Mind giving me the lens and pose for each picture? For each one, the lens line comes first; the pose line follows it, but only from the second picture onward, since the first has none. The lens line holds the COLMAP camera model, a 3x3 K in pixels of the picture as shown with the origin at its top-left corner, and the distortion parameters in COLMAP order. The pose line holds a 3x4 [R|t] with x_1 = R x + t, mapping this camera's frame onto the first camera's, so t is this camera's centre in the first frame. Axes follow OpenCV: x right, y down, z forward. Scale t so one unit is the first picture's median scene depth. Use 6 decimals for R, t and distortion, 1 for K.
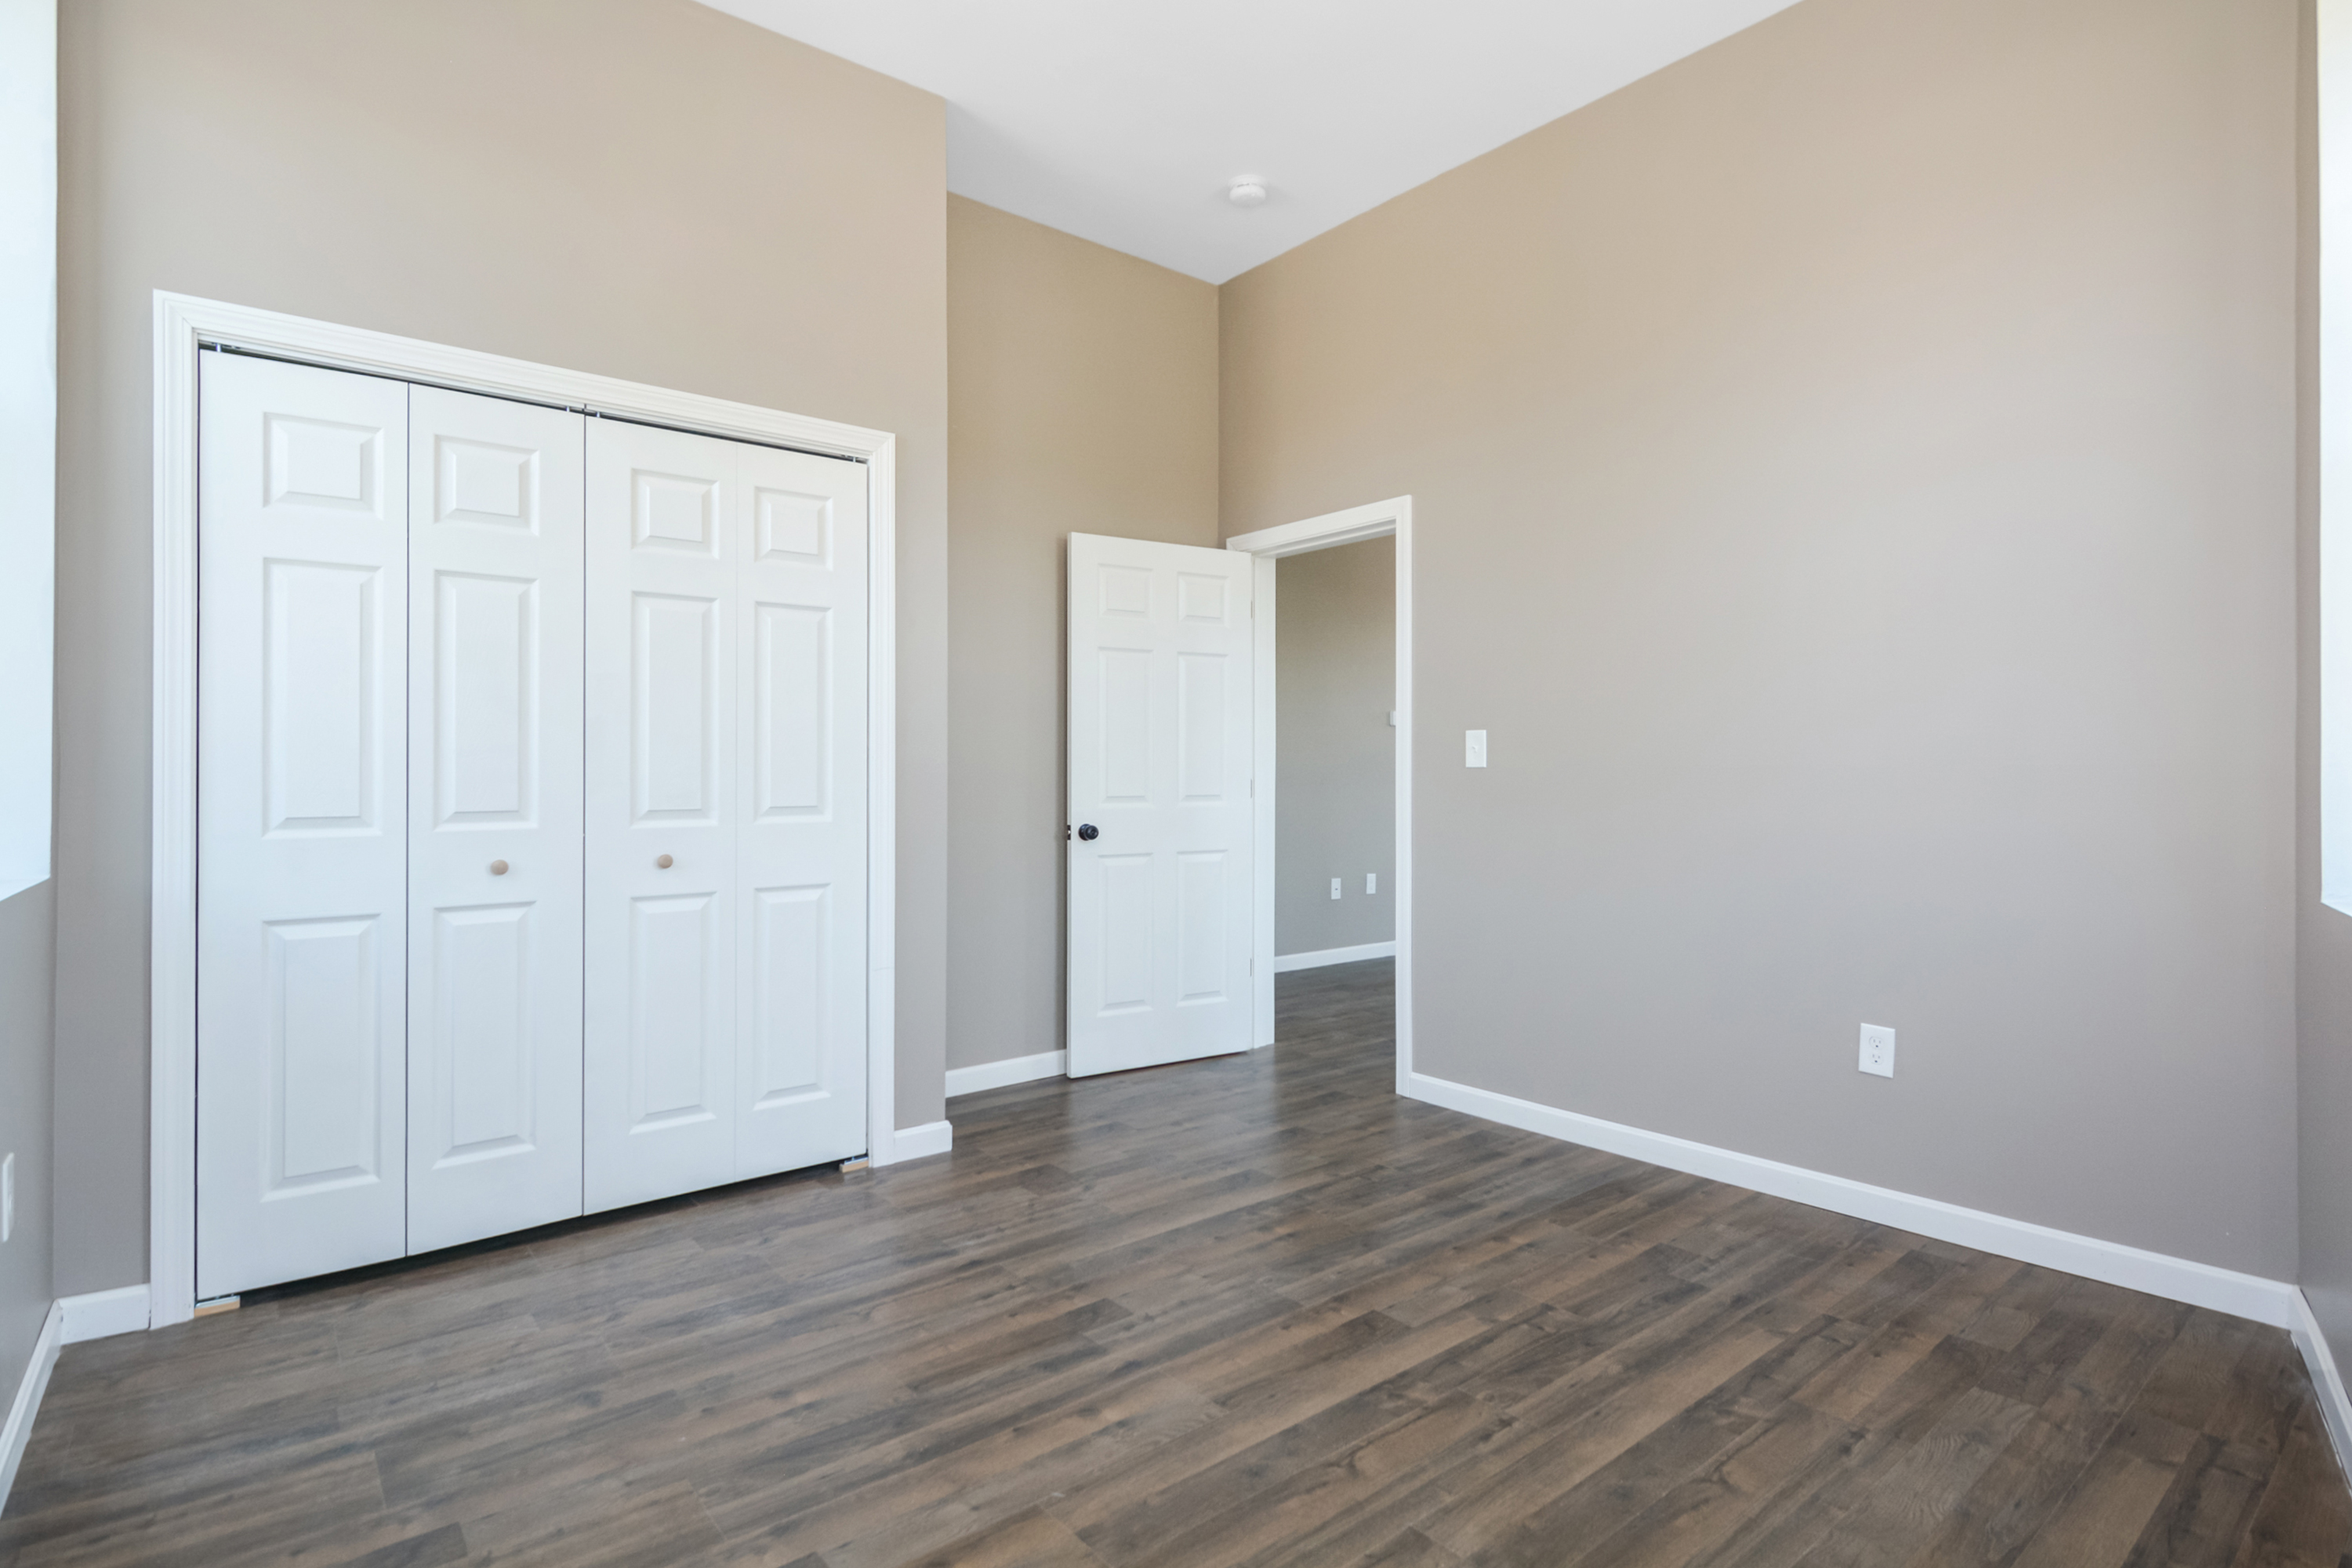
lens RADIAL K [[1166.3, 0, 1176.0], [0, 1166.3, 784.0], [0, 0, 1]] dist [-0.003282, -0.002266]
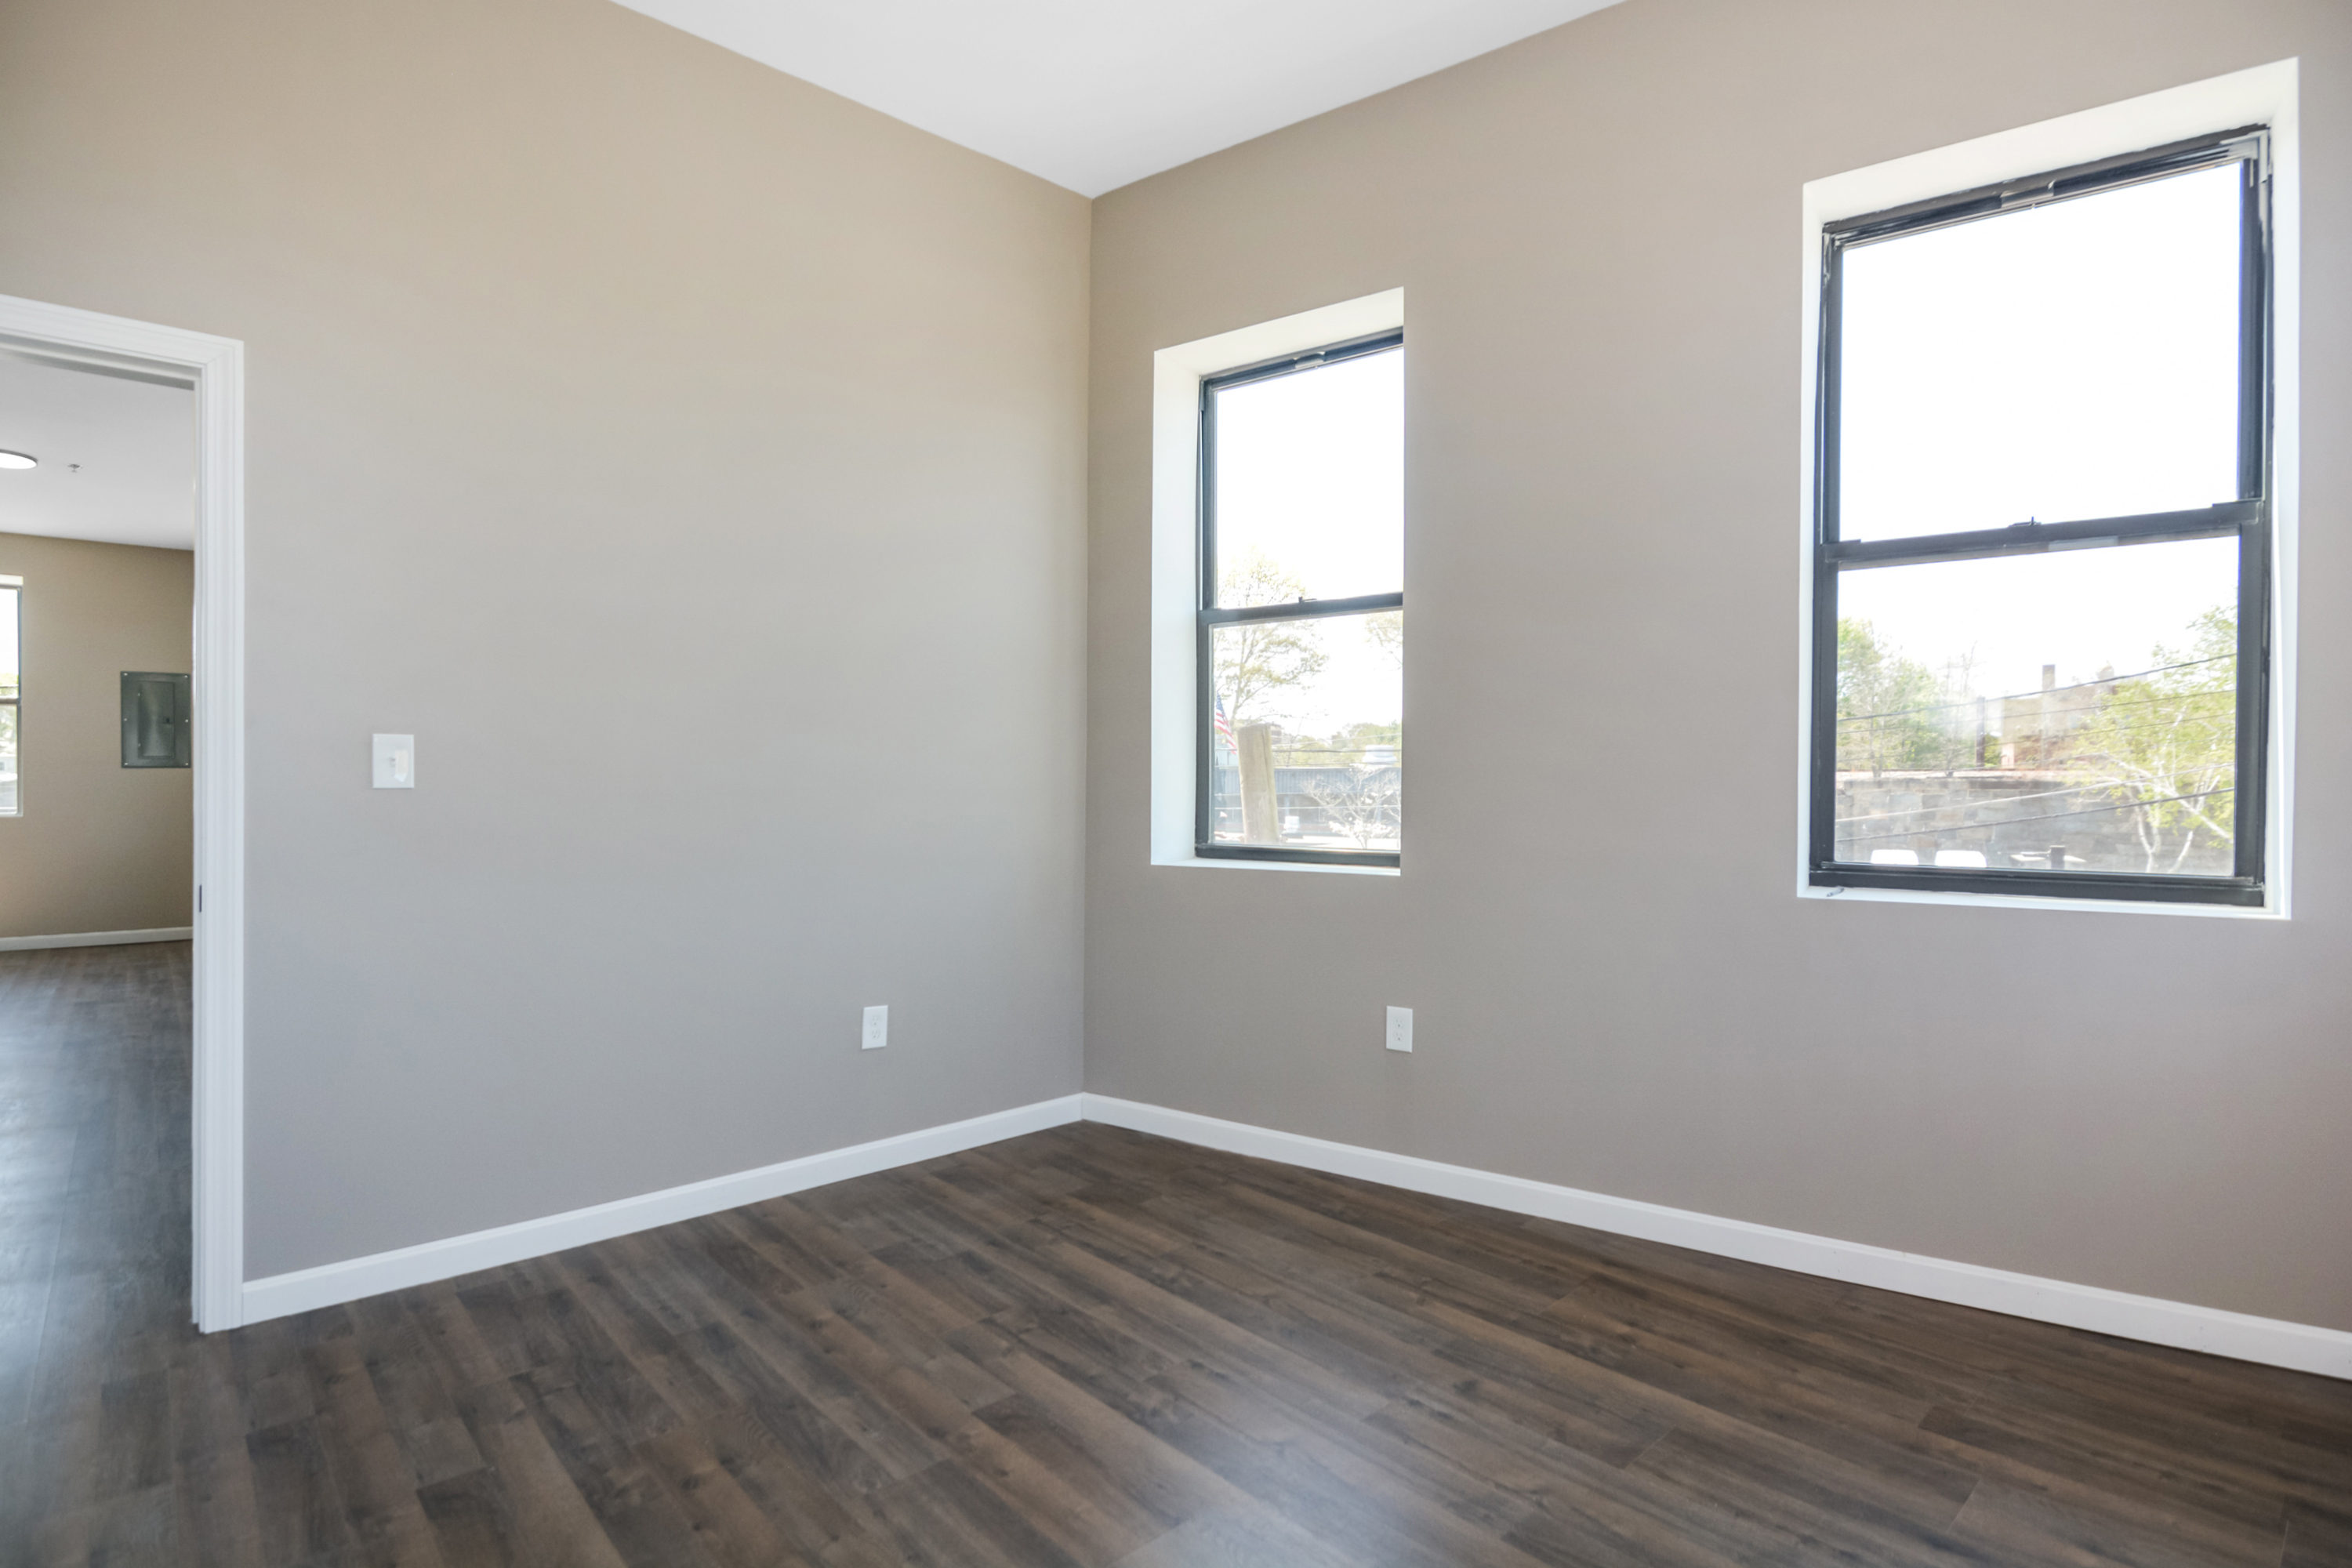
lens RADIAL K [[1166.3, 0, 1176.0], [0, 1166.3, 784.0], [0, 0, 1]] dist [-0.003282, -0.002266]
pose [[-0.058959, 0.001913, 0.998259, -0.648934], [0.002206, 0.999996, -0.001786, -0.019642], [-0.998258, 0.002097, -0.058963, 0.808841]]
